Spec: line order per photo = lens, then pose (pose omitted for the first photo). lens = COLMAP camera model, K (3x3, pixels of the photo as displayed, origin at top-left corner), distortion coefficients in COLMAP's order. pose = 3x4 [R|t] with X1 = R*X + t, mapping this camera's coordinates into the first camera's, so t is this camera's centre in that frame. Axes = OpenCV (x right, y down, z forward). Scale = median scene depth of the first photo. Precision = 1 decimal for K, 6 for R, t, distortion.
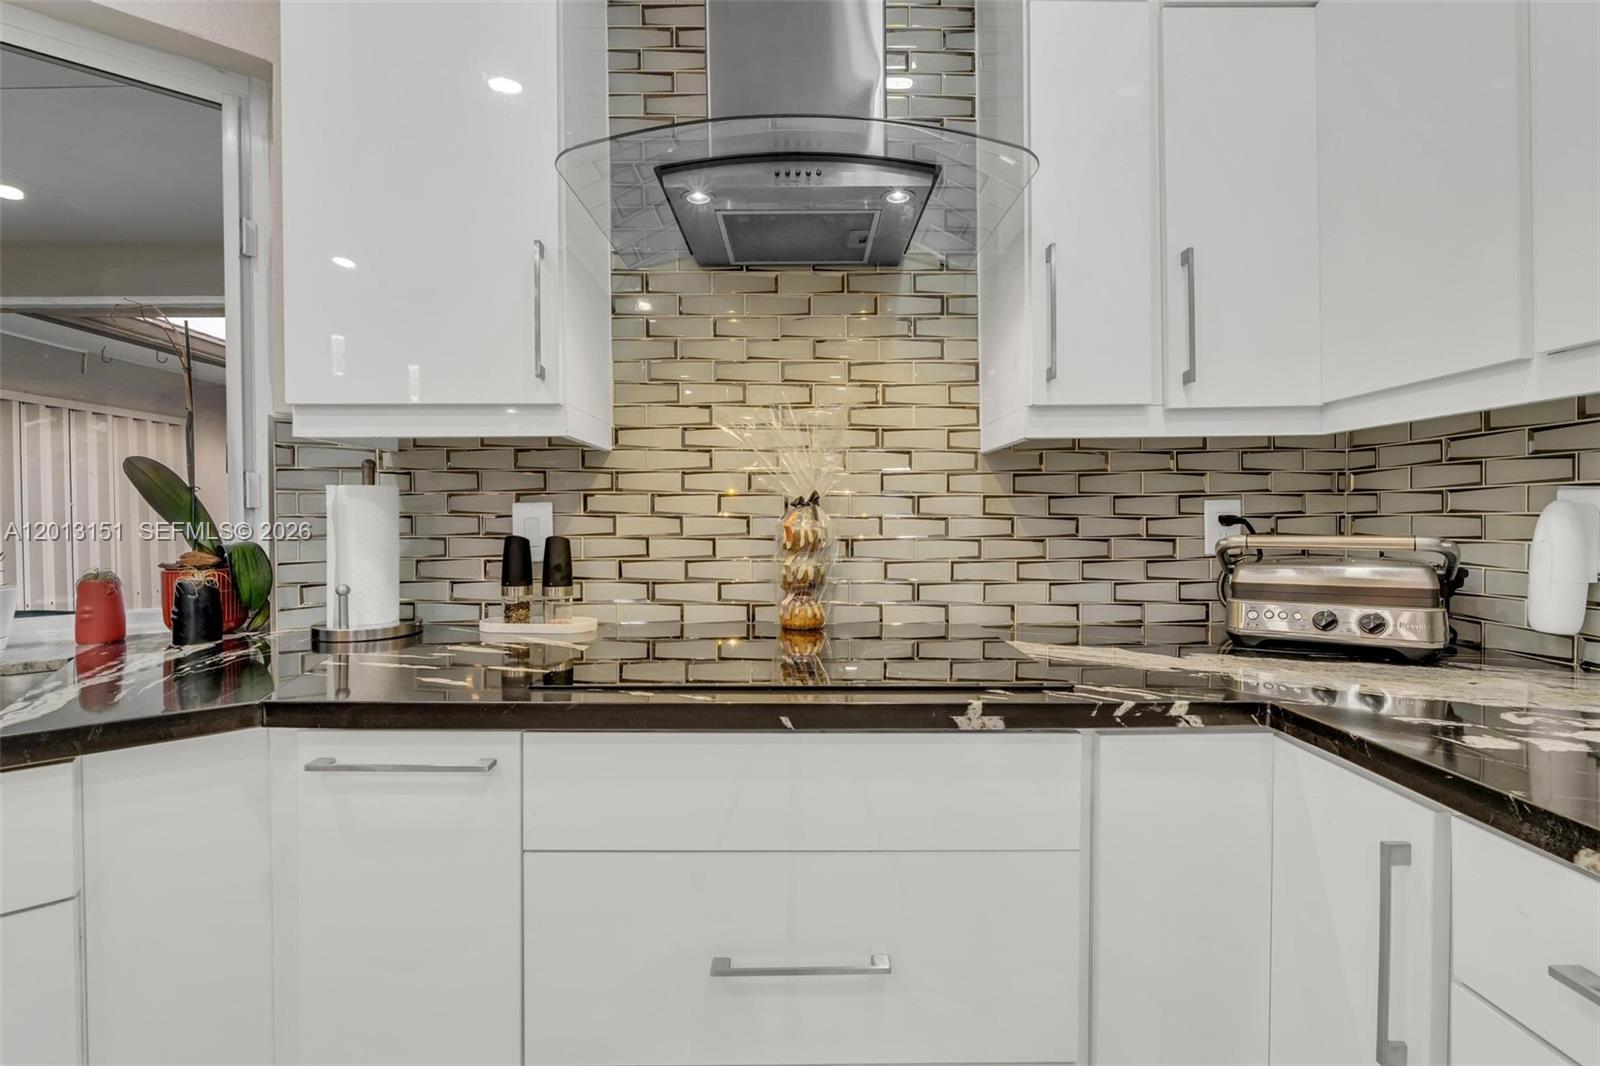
lens RADIAL K [[681.3, 0, 803.8], [0, 681.3, 523.1], [0, 0, 1]] dist [-0.000003, -0.002477]
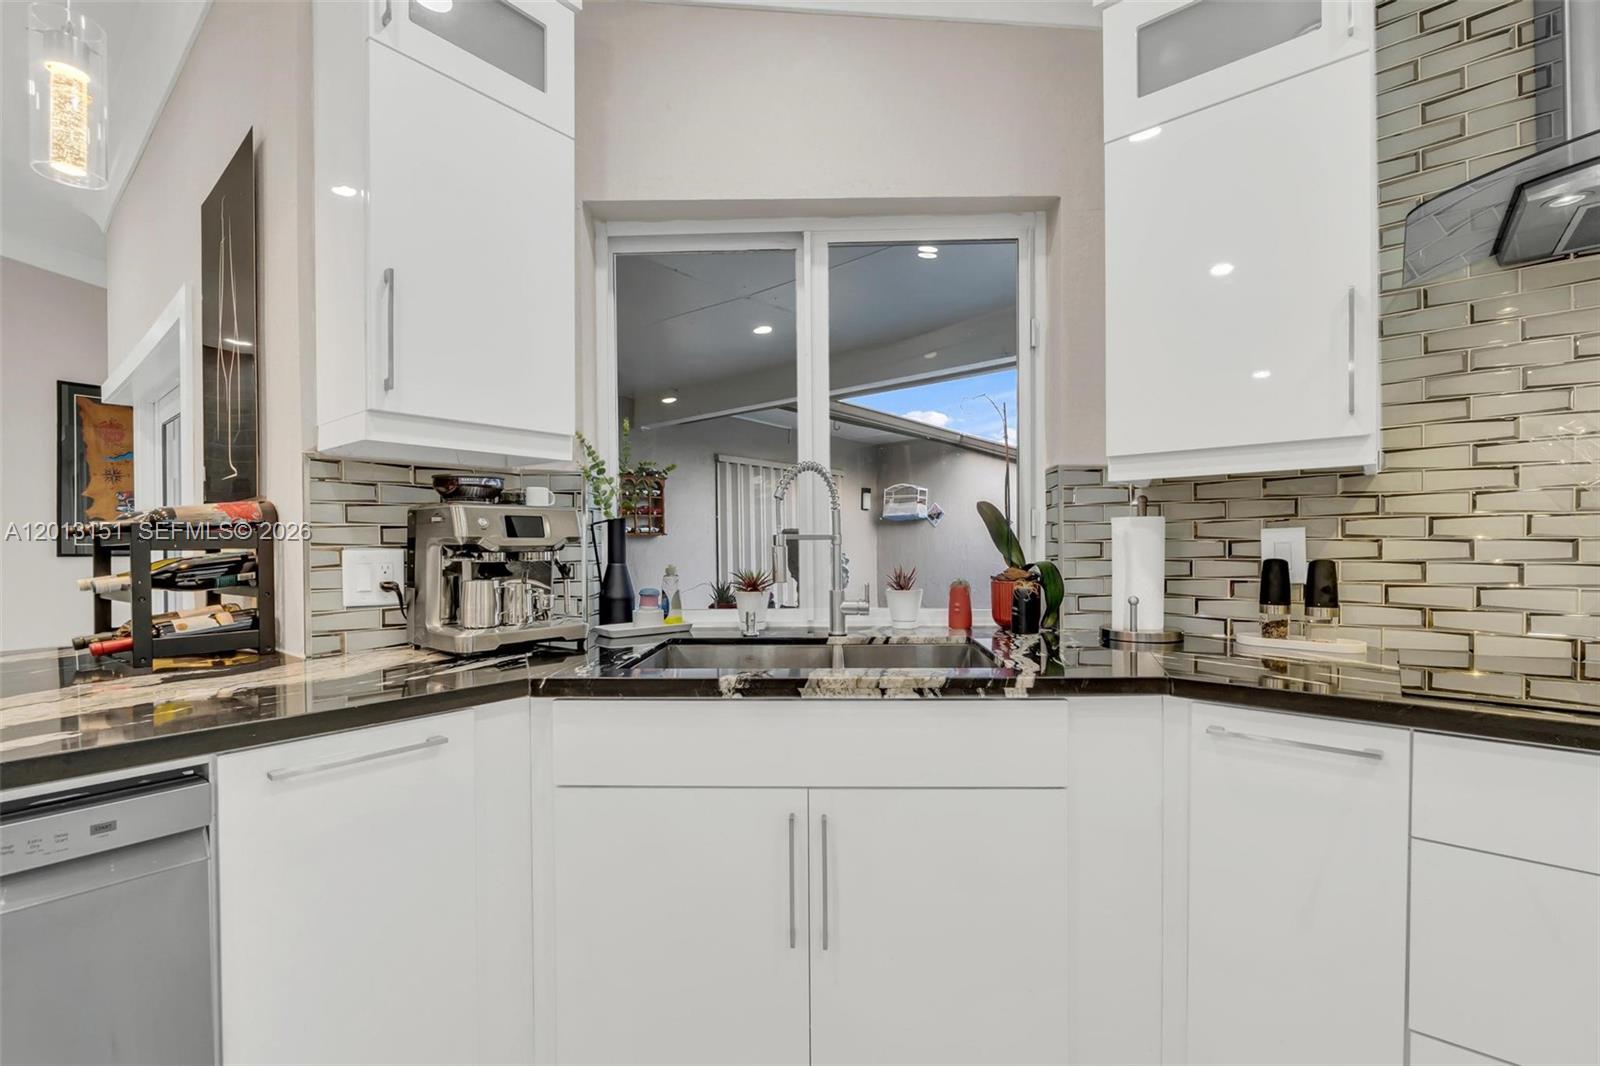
lens RADIAL K [[681.3, 0, 821.3], [0, 681.3, 552.7], [0, 0, 1]] dist [-0.000003, -0.002477]
pose [[0.763535, 0.004797, -0.645748, -0.265837], [0.000393, 0.999969, 0.007892, 0.000018], [0.645766, -0.006280, 0.763510, -0.293844]]
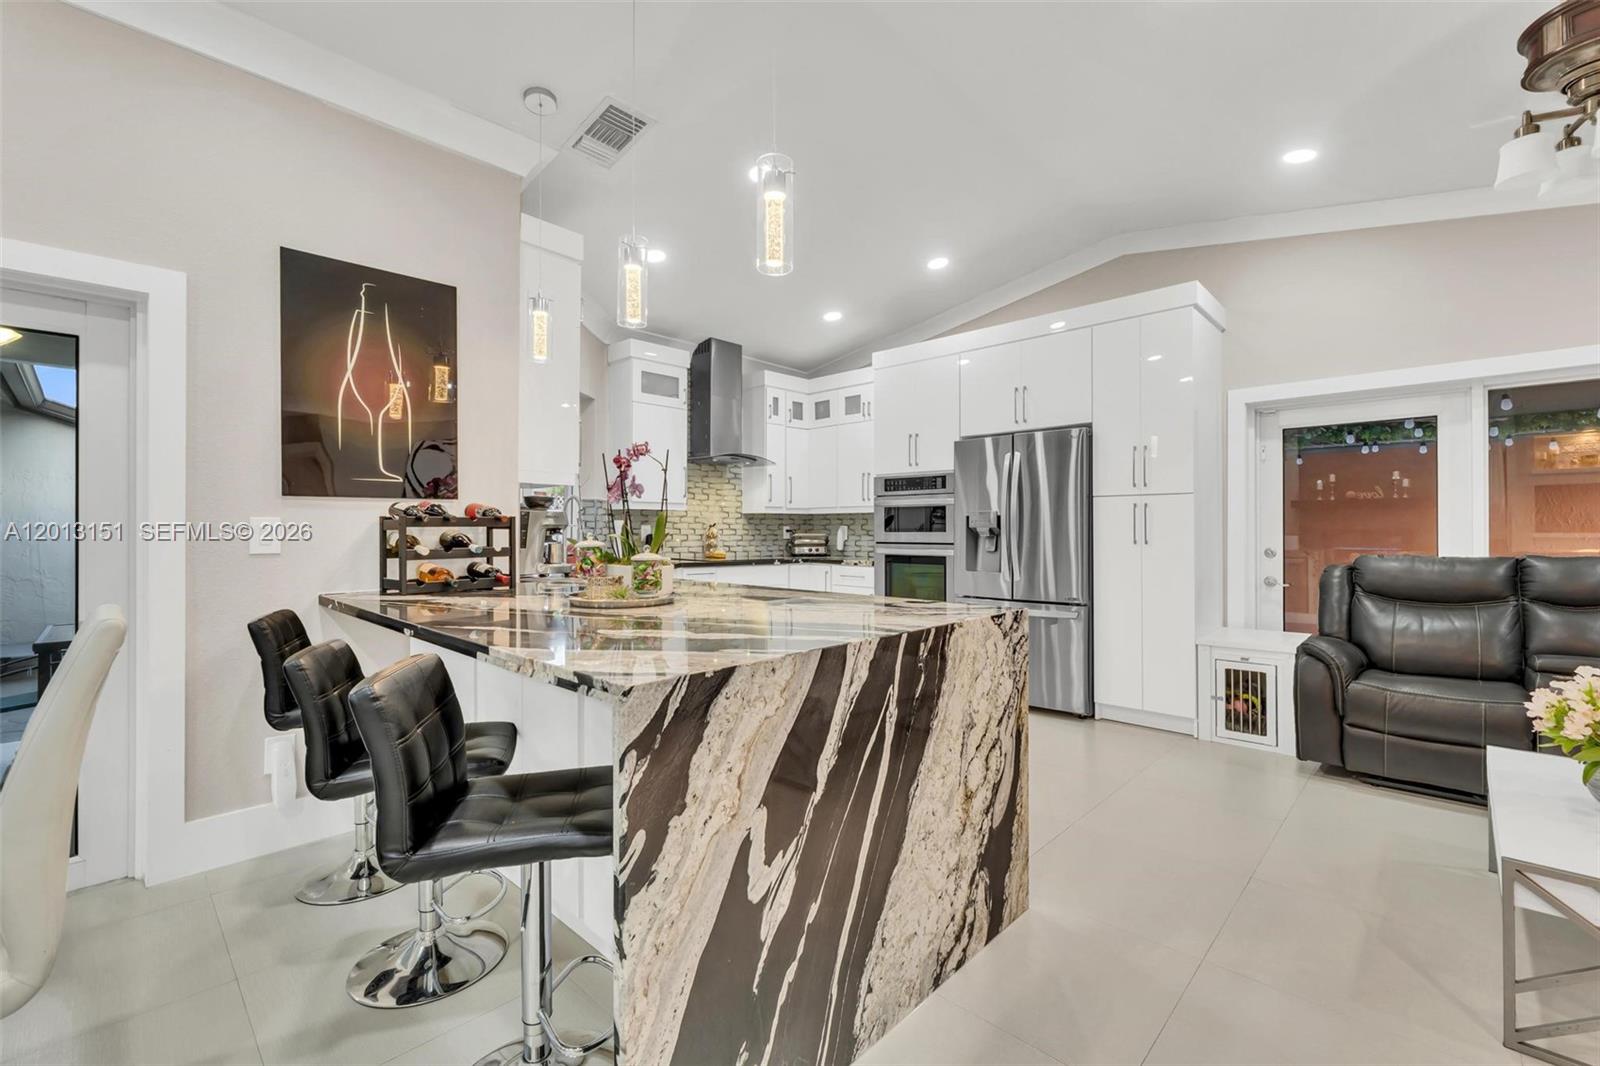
lens RADIAL K [[681.3, 0, 813.2], [0, 681.3, 525.1], [0, 0, 1]] dist [-0.000003, -0.002477]
pose [[0.696042, 0.008748, 0.717948, -2.372829], [-0.000339, 0.999930, -0.011855, 0.012232], [-0.718001, 0.008008, 0.695996, -2.120854]]
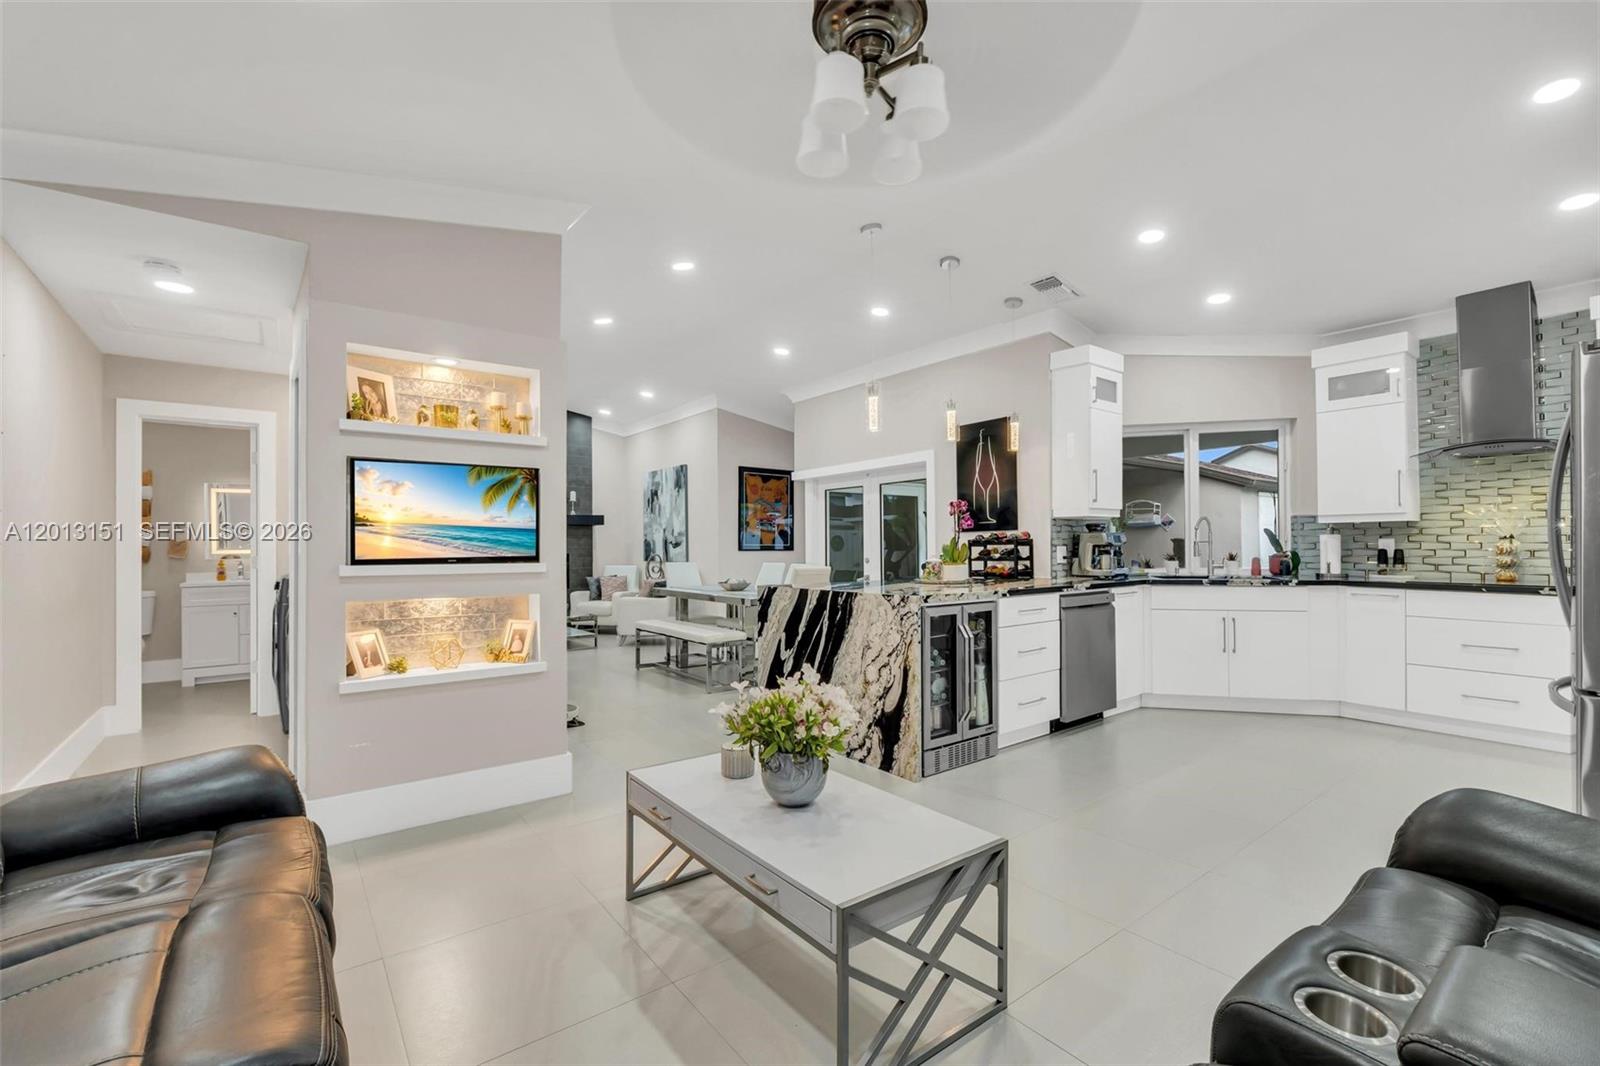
lens RADIAL K [[681.3, 0, 804.8], [0, 681.3, 540.7], [0, 0, 1]] dist [-0.000003, -0.002477]
pose [[0.601188, -0.006271, -0.799083, 0.507906], [0.001095, 0.999975, -0.007024, -0.000627], [0.799107, 0.003347, 0.601180, -3.098143]]
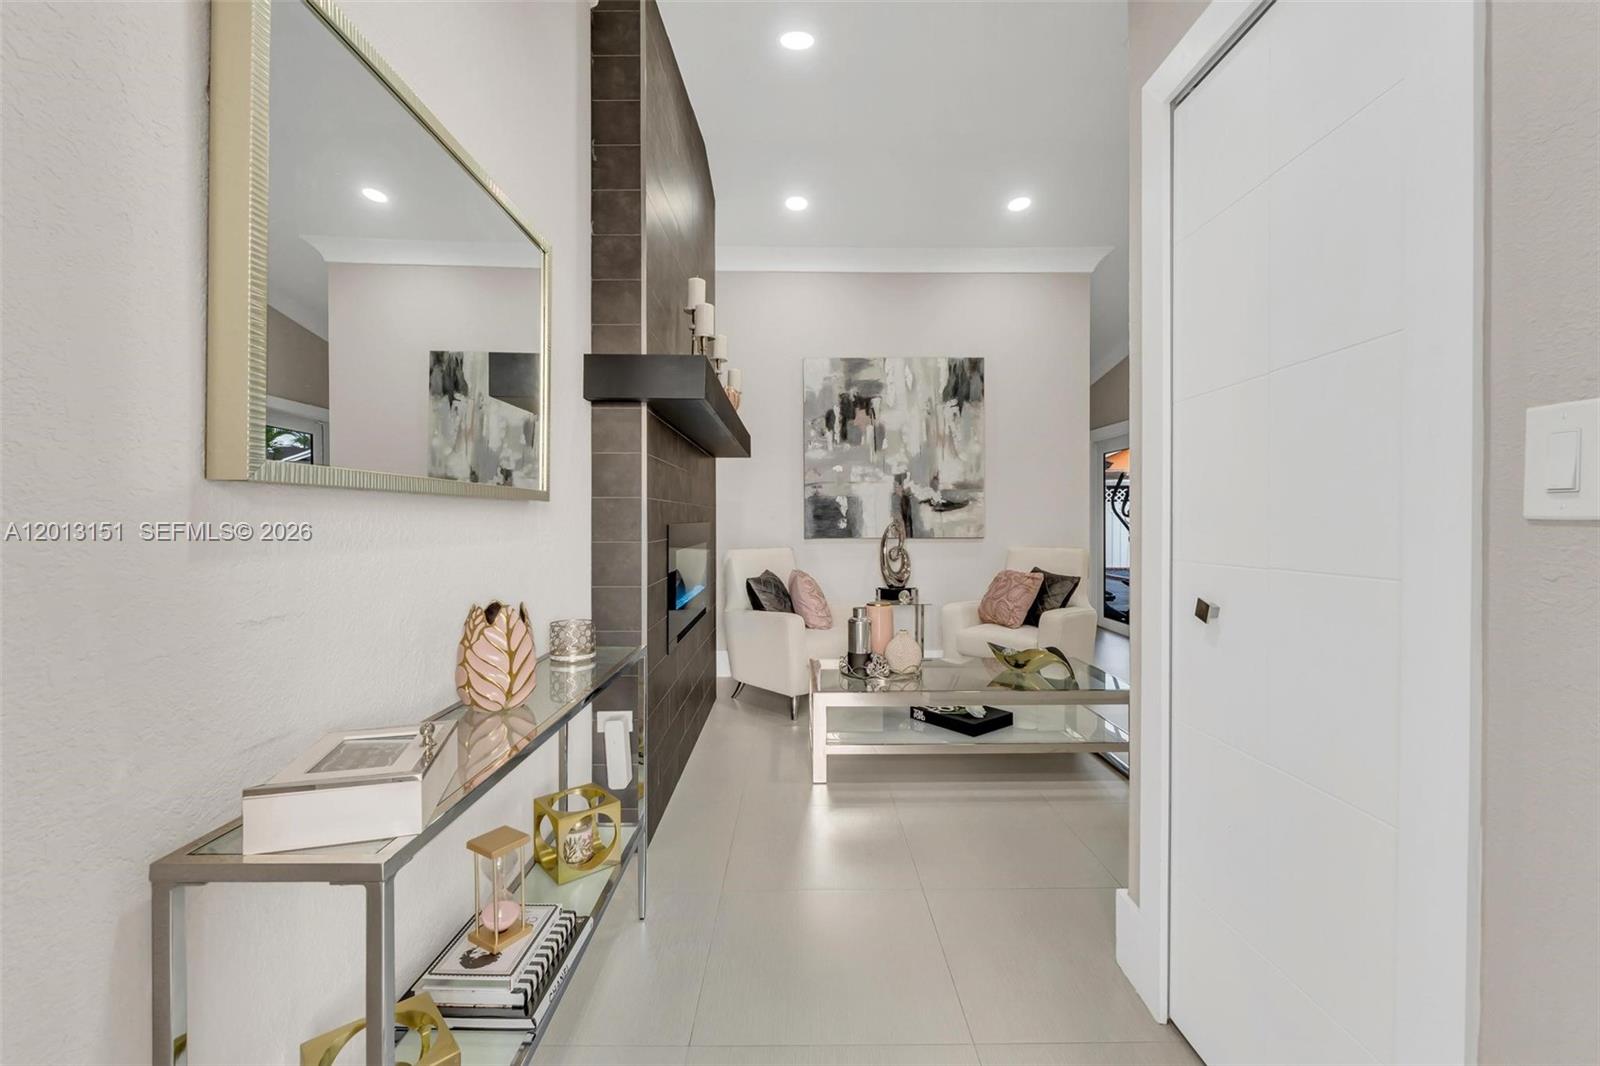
lens RADIAL K [[681.3, 0, 803.0], [0, 681.3, 531.0], [0, 0, 1]] dist [-0.000003, -0.002477]
pose [[0.999980, 0.003847, -0.005083, -5.646890], [-0.003832, 0.999988, 0.002970, 0.103530], [0.005095, -0.002951, 0.999983, -3.591569]]
